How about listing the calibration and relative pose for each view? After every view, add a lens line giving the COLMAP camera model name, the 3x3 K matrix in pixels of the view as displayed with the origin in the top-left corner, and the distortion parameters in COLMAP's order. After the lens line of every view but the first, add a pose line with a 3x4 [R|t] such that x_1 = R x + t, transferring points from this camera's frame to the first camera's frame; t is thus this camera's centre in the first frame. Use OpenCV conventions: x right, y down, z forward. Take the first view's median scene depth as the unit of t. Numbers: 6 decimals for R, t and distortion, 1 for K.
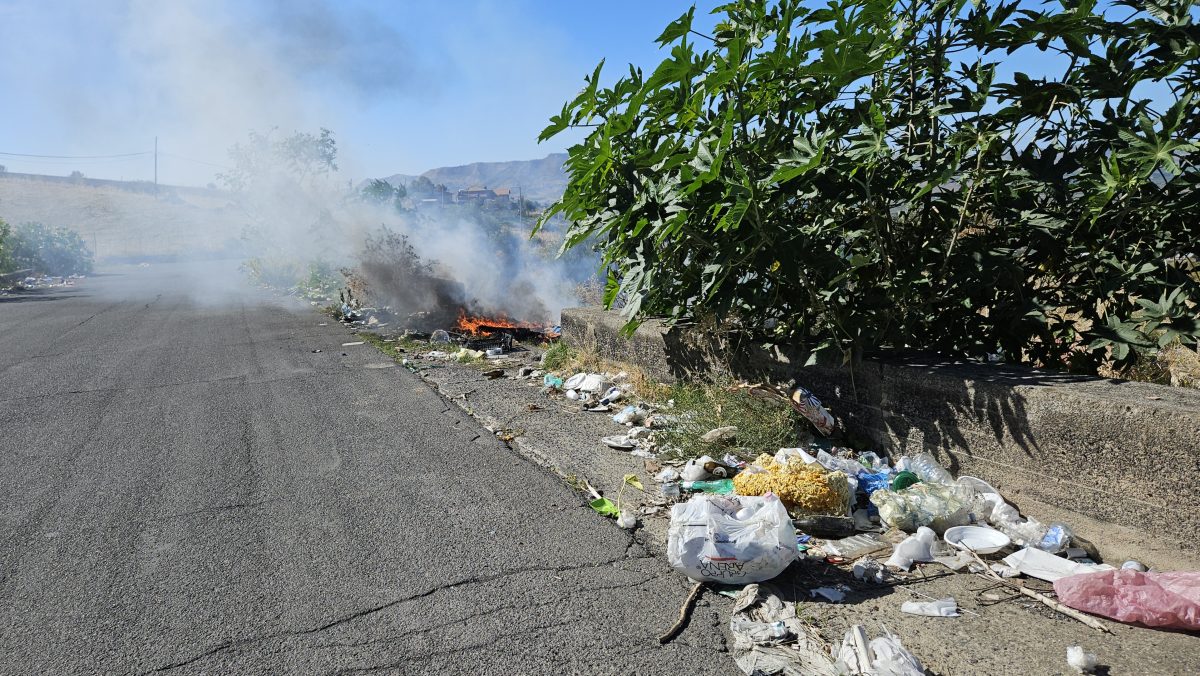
lens RADIAL K [[800.1, 0, 600.0], [0, 800.1, 338.0], [0, 0, 1]] dist [0.082063, -0.067626]
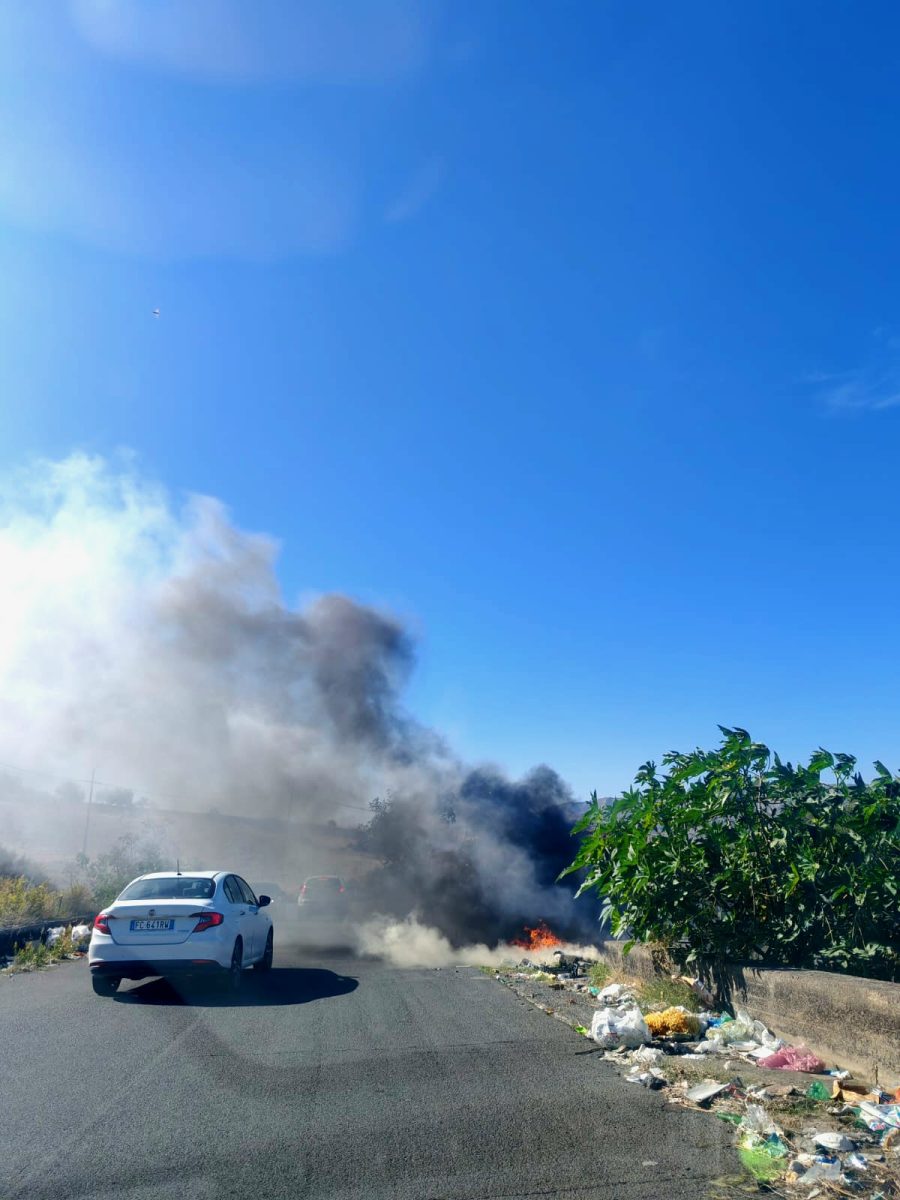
lens RADIAL K [[988.1, 0, 450.0], [0, 988.1, 600.0], [0, 0, 1]] dist [0.045805, -0.003608]
pose [[0.951793, -0.055033, -0.301765, 0.282212], [-0.067658, 0.921881, -0.381521, 0.108018], [0.299187, 0.383545, 0.873716, -0.942407]]
